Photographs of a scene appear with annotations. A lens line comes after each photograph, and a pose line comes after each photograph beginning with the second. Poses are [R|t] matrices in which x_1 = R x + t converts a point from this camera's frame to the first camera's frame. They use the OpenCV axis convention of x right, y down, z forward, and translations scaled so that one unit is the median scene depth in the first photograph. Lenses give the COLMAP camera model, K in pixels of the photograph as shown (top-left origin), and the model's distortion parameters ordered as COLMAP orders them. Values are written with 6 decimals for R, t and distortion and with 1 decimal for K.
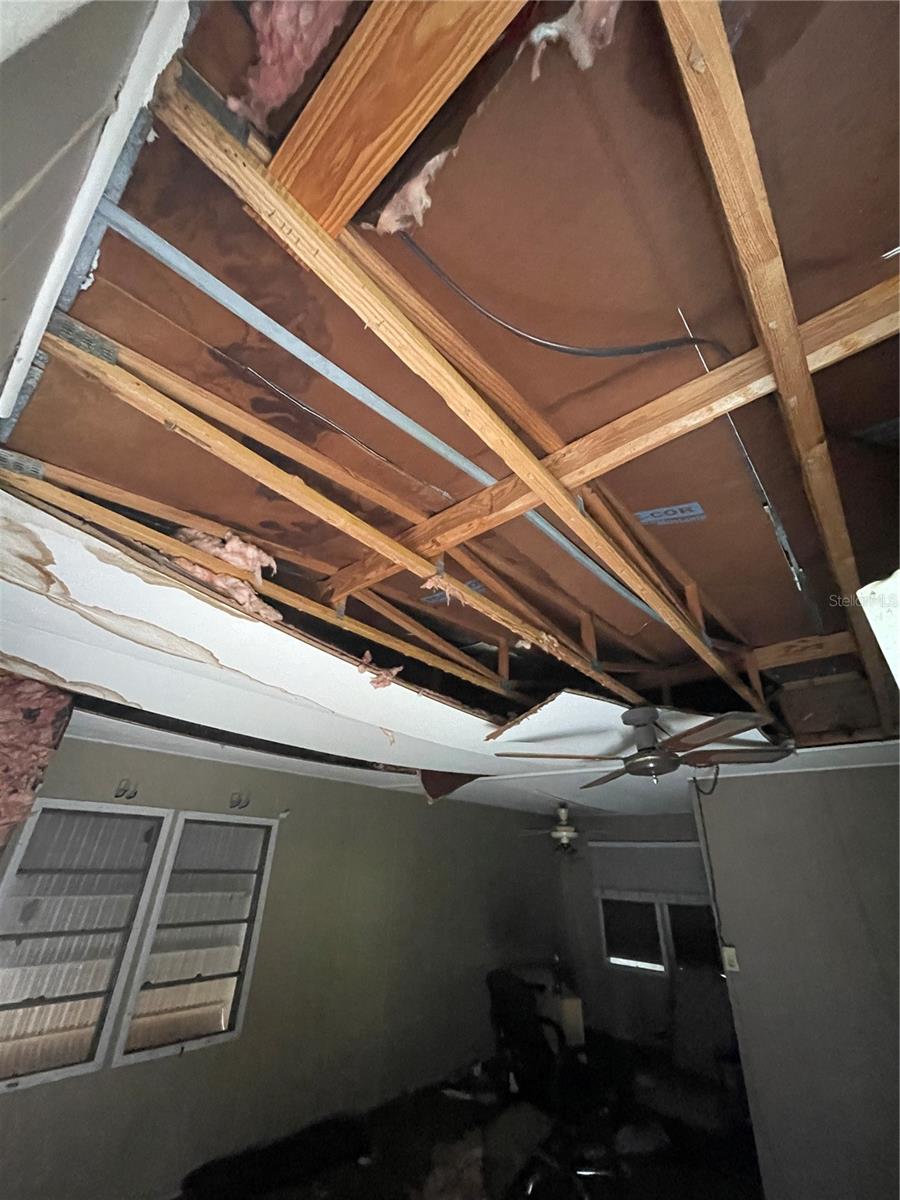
lens RADIAL K [[477.3, 0, 465.3], [0, 477.3, 600.8], [0, 0, 1]] dist [-0.006276, -0.000064]
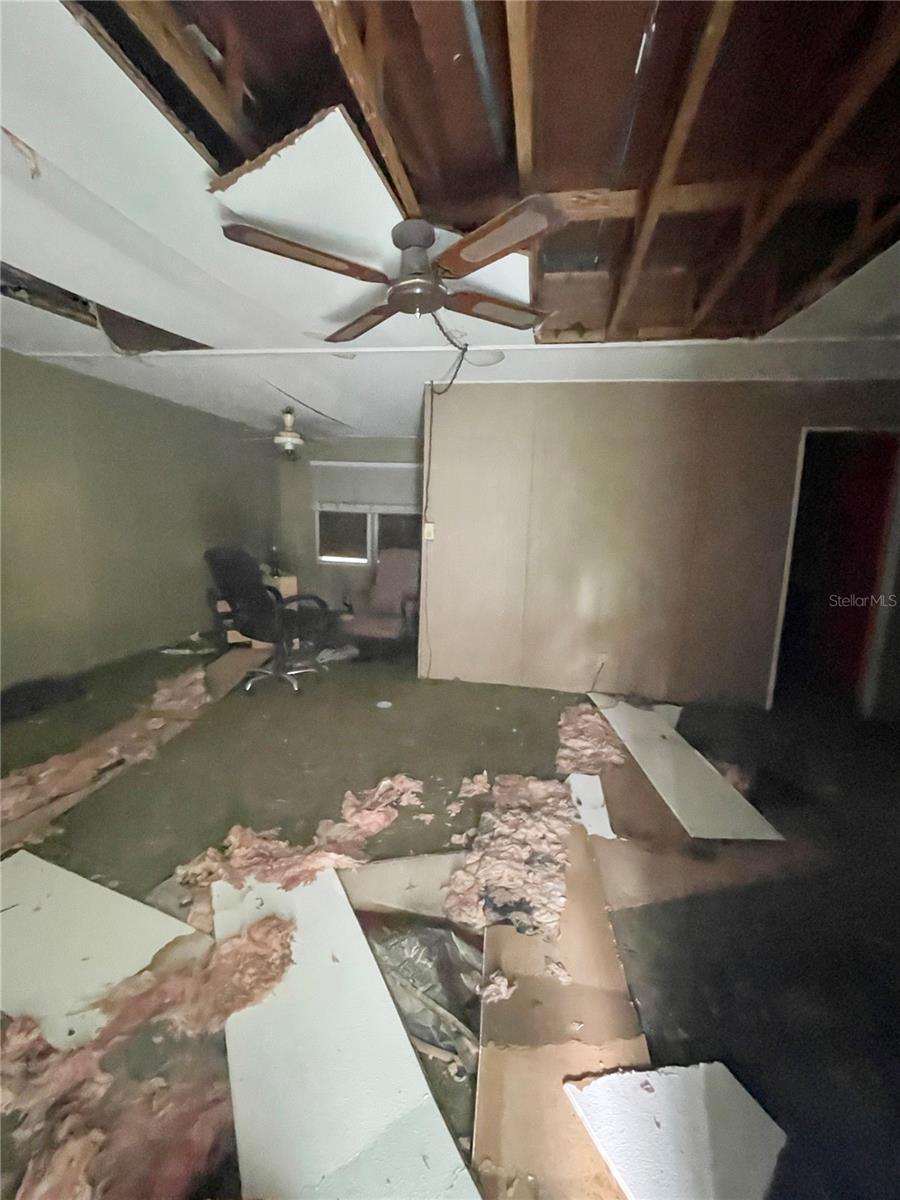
lens RADIAL K [[505.4, 0, 452.7], [0, 505.4, 599.5], [0, 0, 1]] dist [-0.000547, -0.000920]
pose [[0.869657, -0.066611, 0.489142, -0.025044], [-0.248712, 0.796790, 0.550697, 0.145846], [-0.426426, -0.600573, 0.676367, 0.002756]]
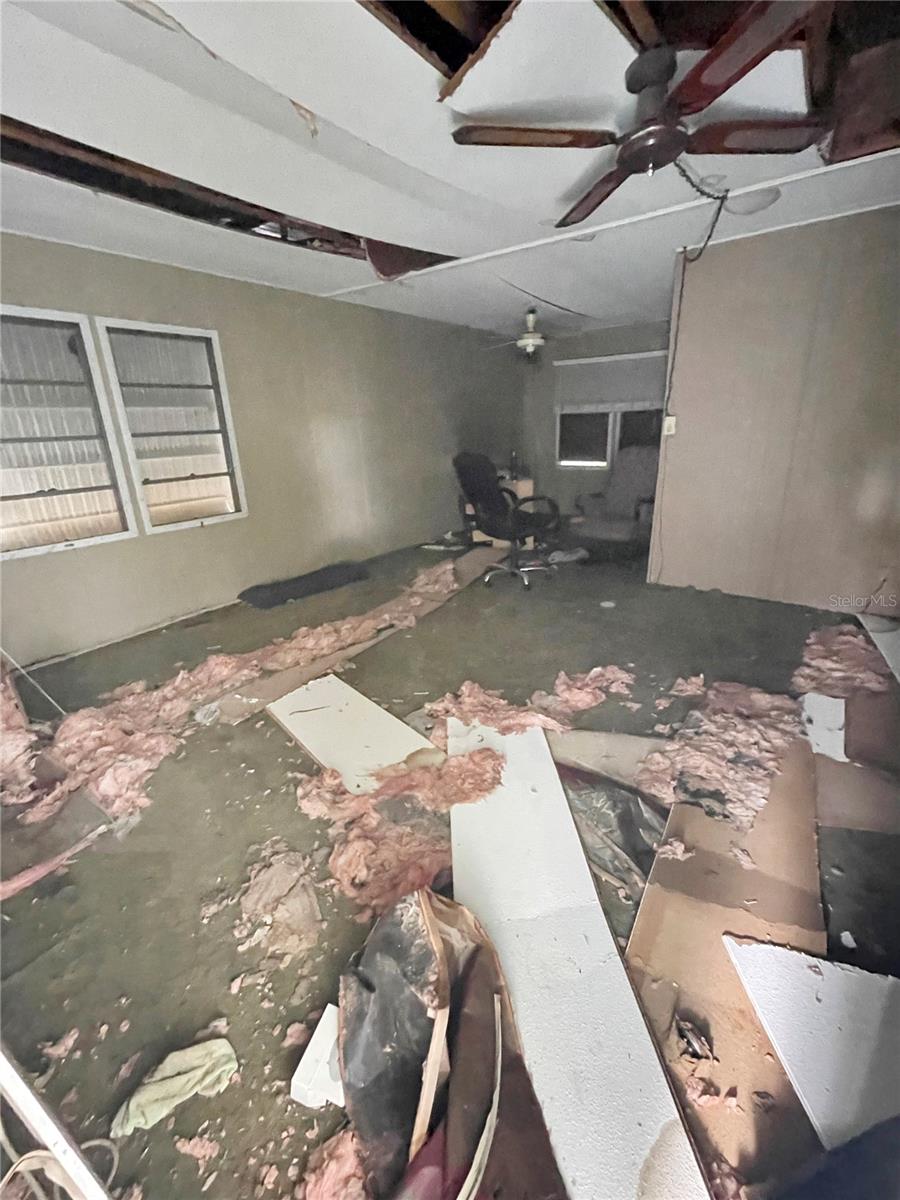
lens RADIAL K [[504.0, 0, 463.2], [0, 504.0, 596.8], [0, 0, 1]] dist [-0.003901, 0.002330]
pose [[0.996711, -0.068734, 0.042932, -0.003880], [0.015529, 0.681927, 0.731255, 0.131845], [-0.079539, -0.728183, 0.680752, -0.051101]]
